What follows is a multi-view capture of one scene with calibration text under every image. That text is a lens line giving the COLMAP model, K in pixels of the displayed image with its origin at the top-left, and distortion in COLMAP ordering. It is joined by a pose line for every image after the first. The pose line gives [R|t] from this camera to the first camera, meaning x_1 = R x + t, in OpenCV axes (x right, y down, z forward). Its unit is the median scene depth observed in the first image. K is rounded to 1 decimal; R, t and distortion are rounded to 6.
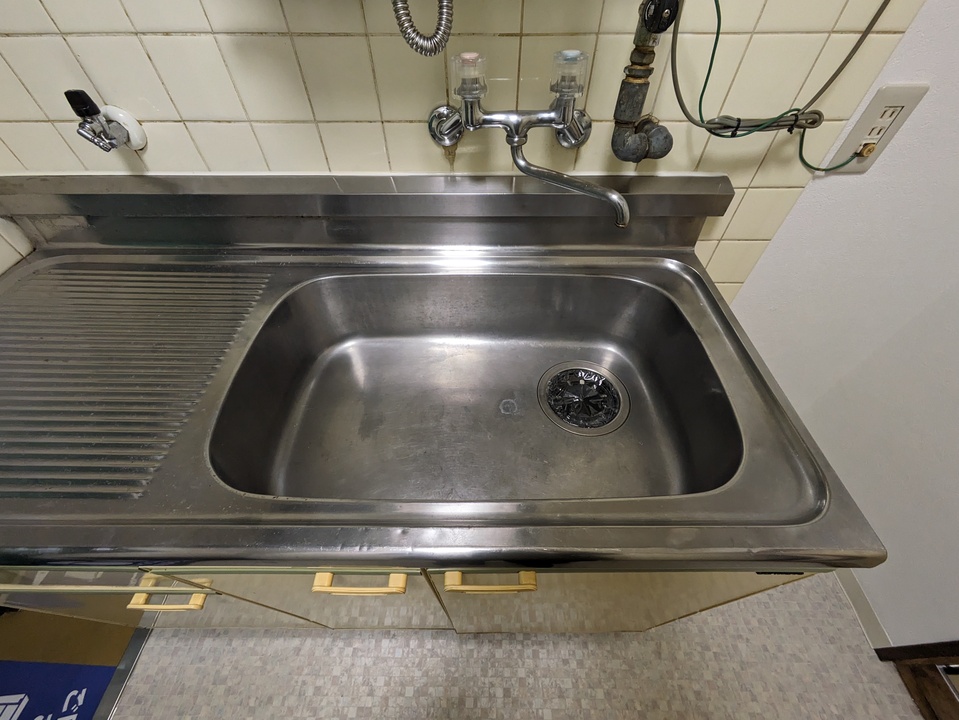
lens RADIAL K [[382.8, 0, 484.8], [0, 382.8, 363.0], [0, 0, 1]] dist [0.003800, -0.000454]
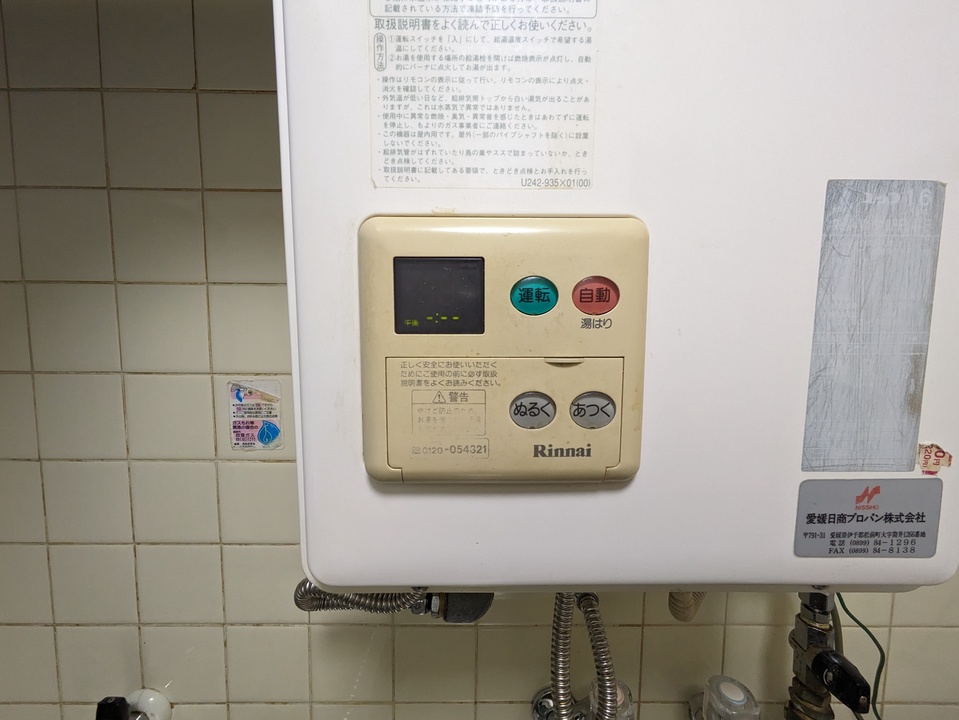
lens RADIAL K [[382.8, 0, 484.3], [0, 382.8, 362.6], [0, 0, 1]] dist [0.003800, -0.000454]
pose [[0.999861, 0.008493, 0.014374, -0.242601], [0.003938, 0.716712, -0.697358, -0.527987], [-0.016225, 0.697317, 0.716579, -0.077240]]
